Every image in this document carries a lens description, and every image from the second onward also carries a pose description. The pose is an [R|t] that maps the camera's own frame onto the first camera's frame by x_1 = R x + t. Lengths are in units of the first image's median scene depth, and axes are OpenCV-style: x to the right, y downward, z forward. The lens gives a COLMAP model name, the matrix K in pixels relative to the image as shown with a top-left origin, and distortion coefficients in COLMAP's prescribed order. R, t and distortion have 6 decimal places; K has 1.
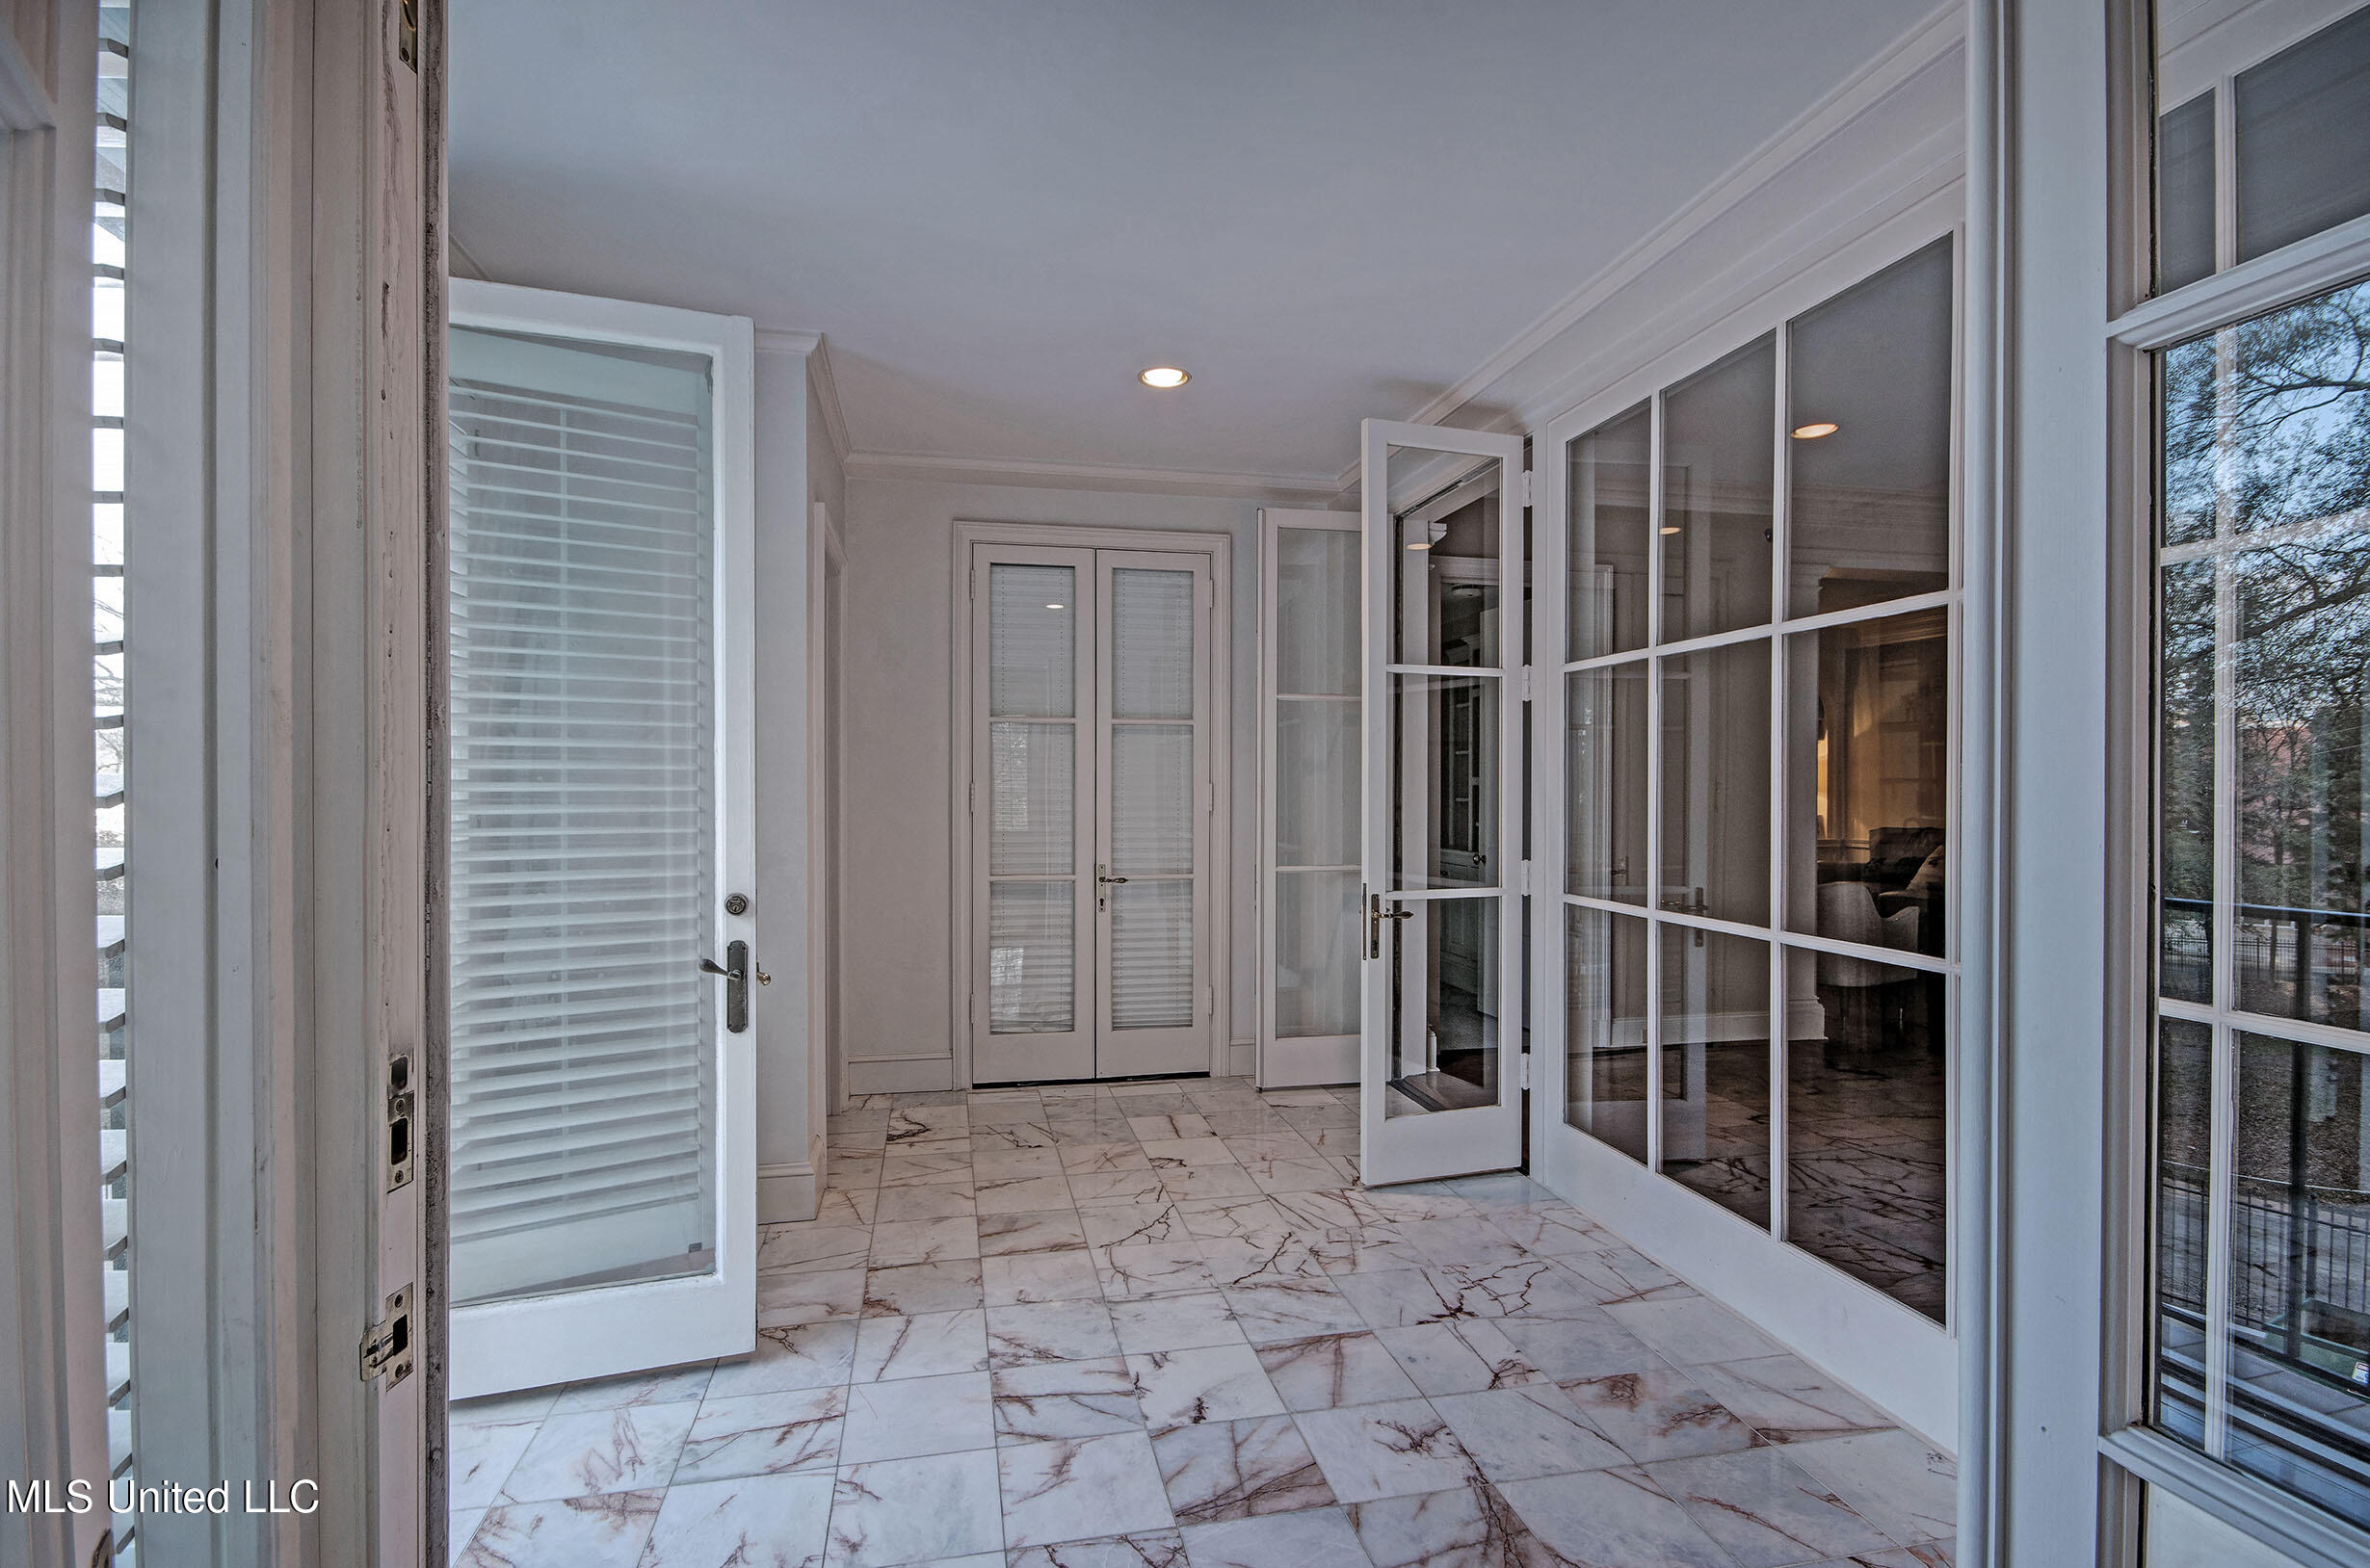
lens RADIAL K [[1111.8, 0, 1180.3], [0, 1111.8, 793.4], [0, 0, 1]] dist [-0.000506, -0.000022]
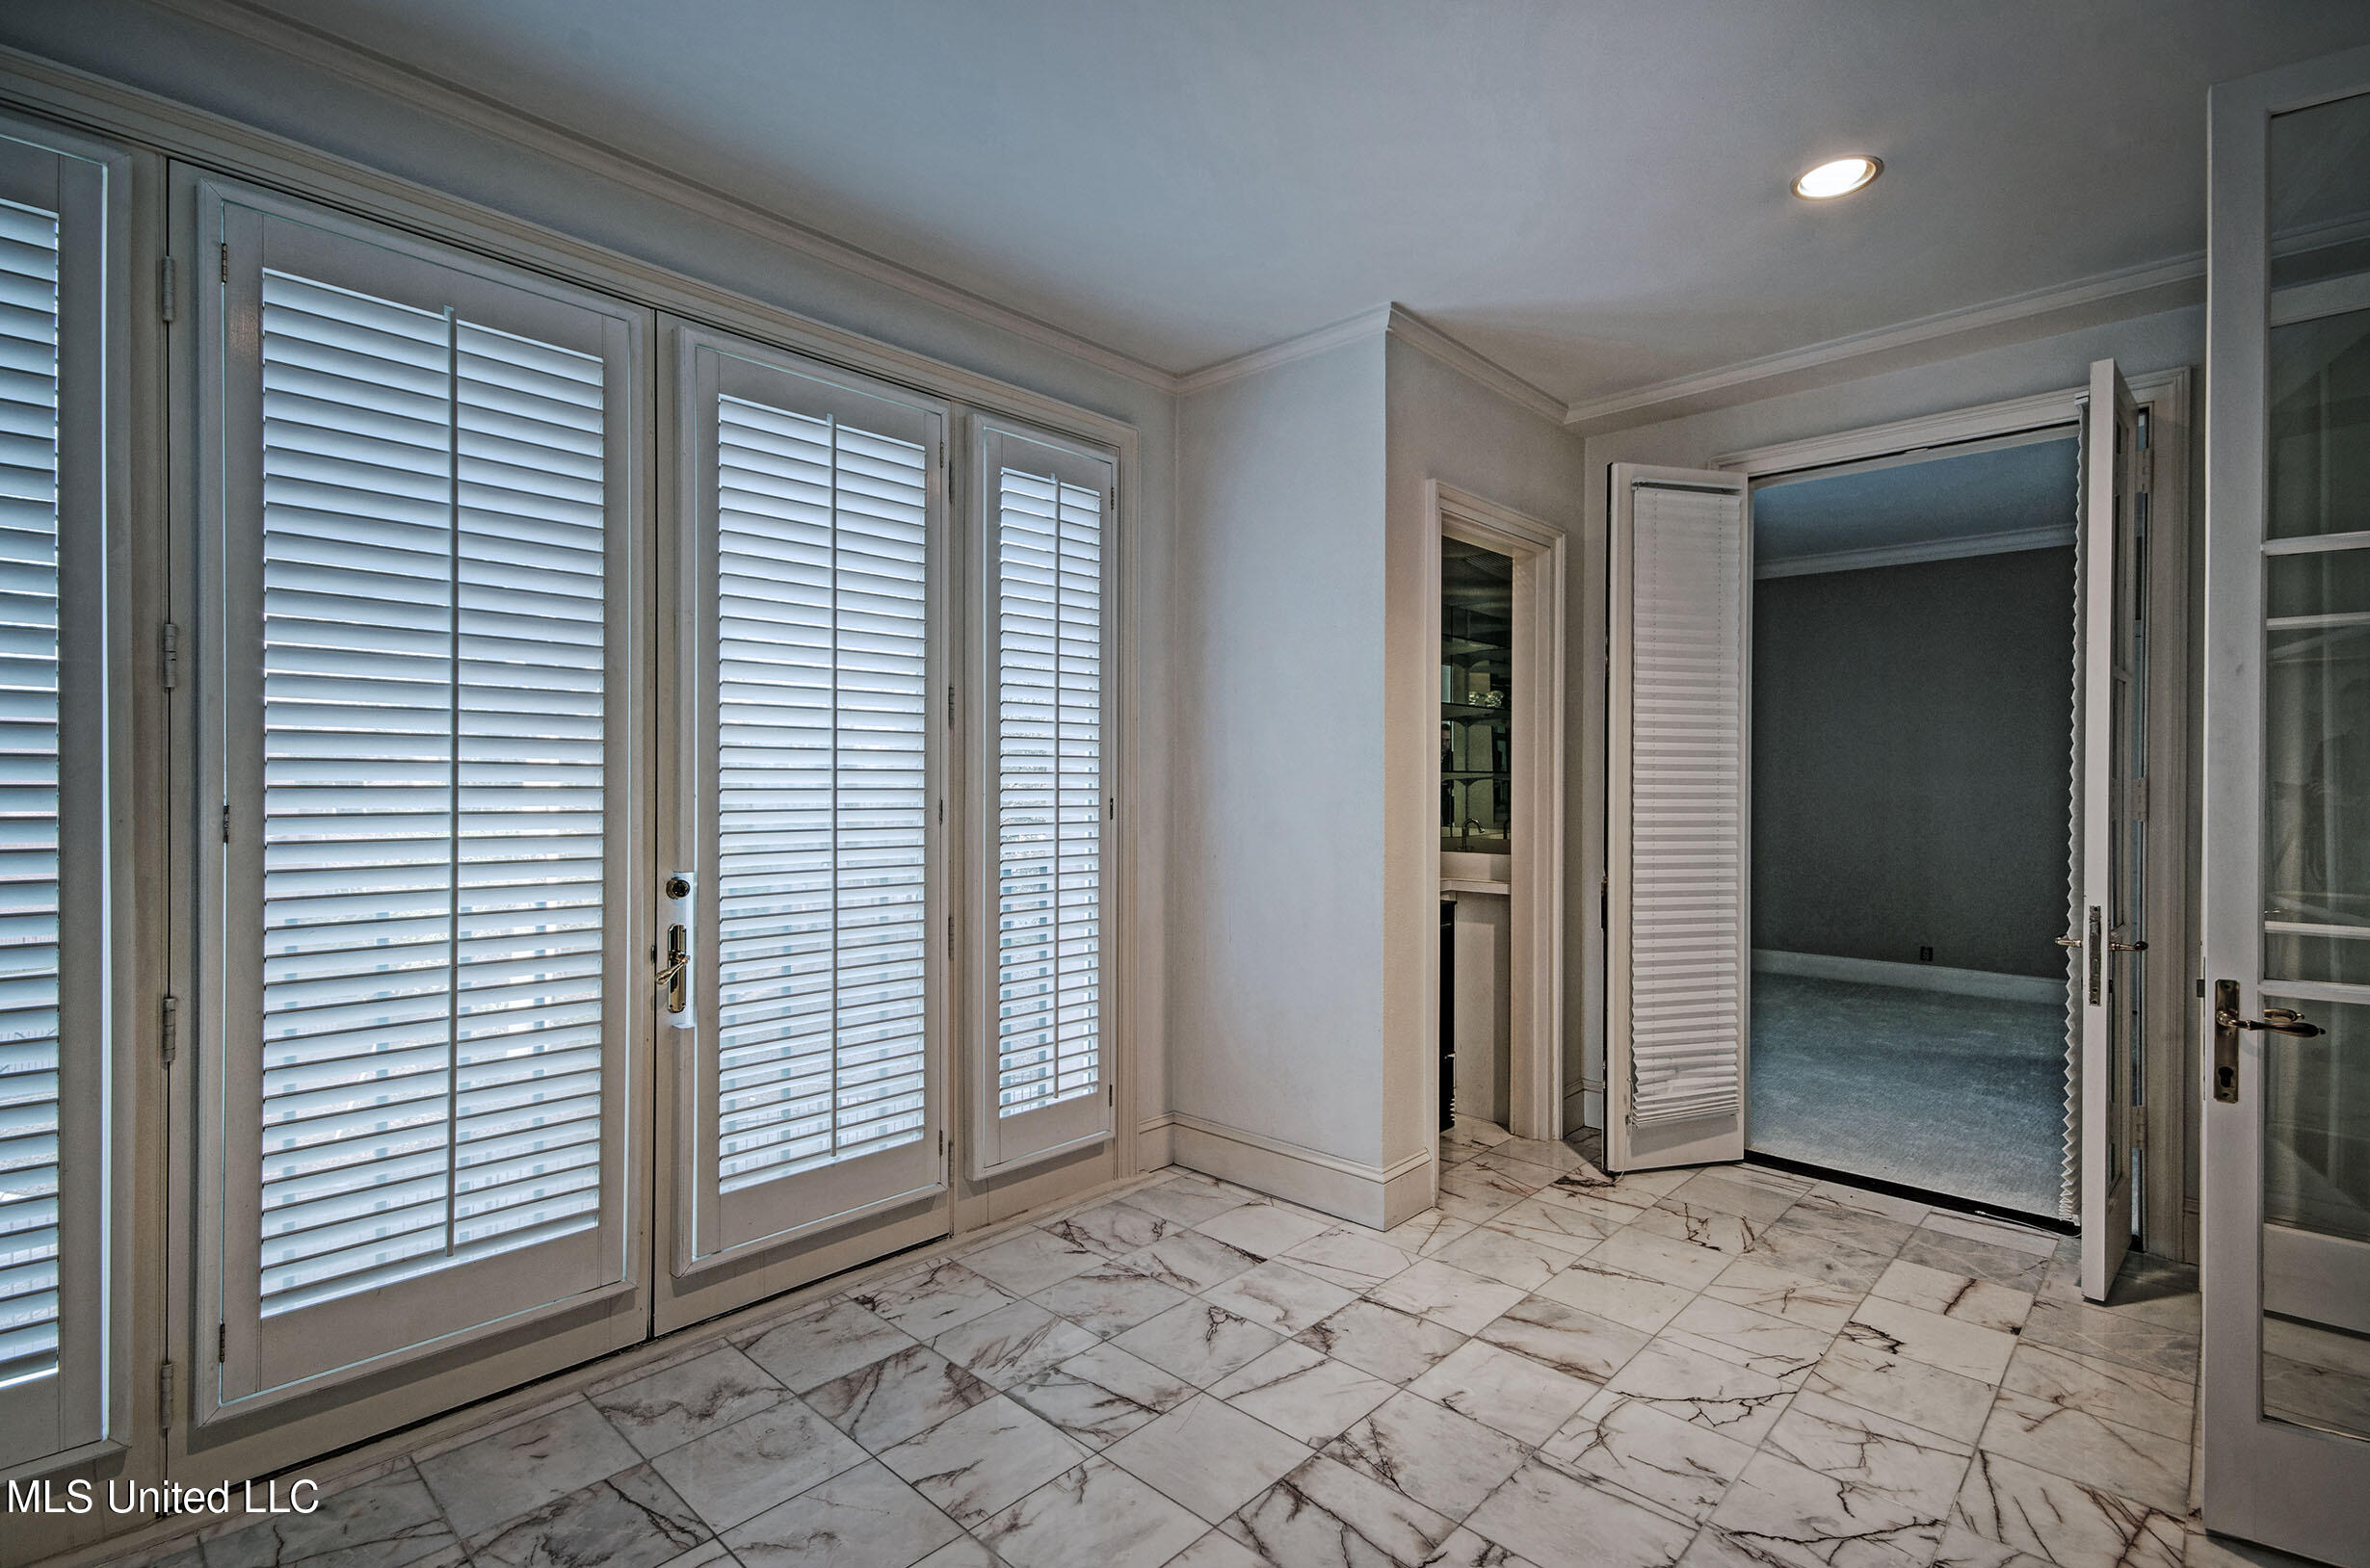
lens RADIAL K [[1107.4, 0, 1185.0], [0, 1107.4, 784.0], [0, 0, 1]] dist [0.034141, -0.014818]
pose [[0.570266, 0.002020, -0.821458, 0.447508], [-0.008925, 0.999953, -0.003737, 0.005233], [0.821412, 0.009462, 0.570257, 0.385978]]
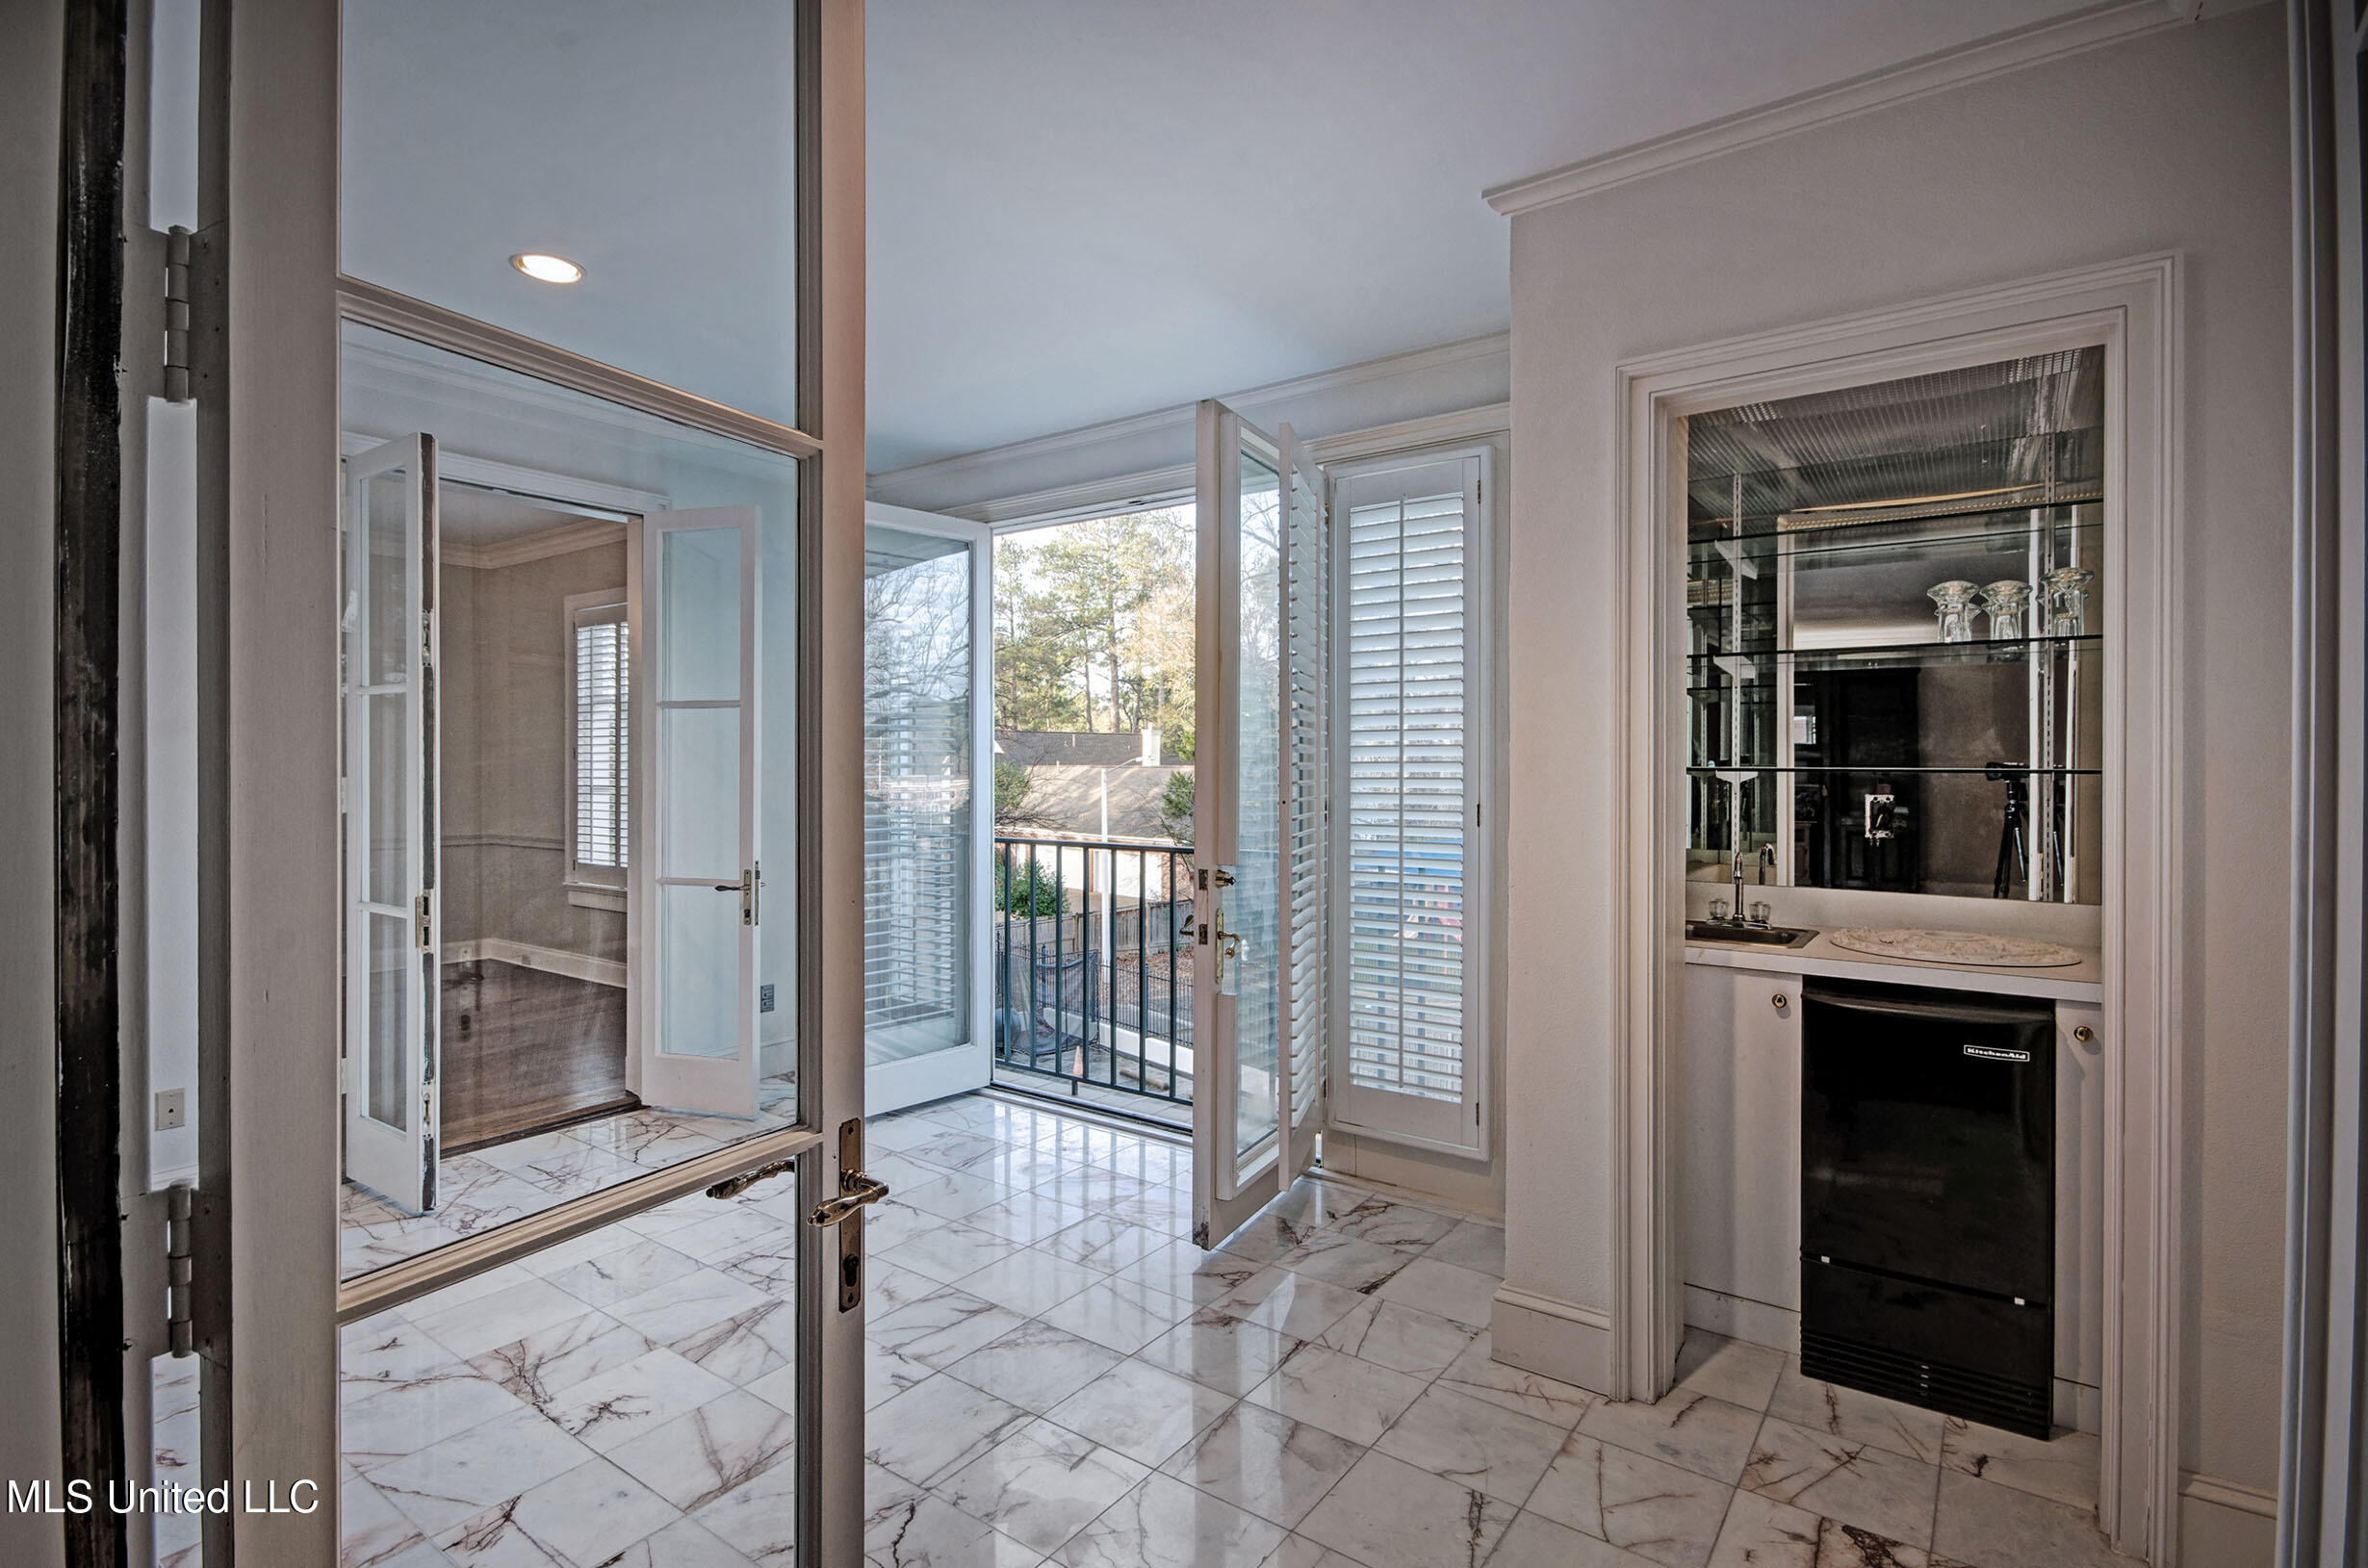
lens RADIAL K [[1145.0, 0, 1173.6], [0, 1145.0, 768.8], [0, 0, 1]] dist [-0.002746, -0.000275]
pose [[-0.747572, -0.003100, -0.664173, 0.438922], [-0.008497, 0.999952, 0.004897, -0.025804], [0.664126, 0.009304, -0.747563, 1.787482]]
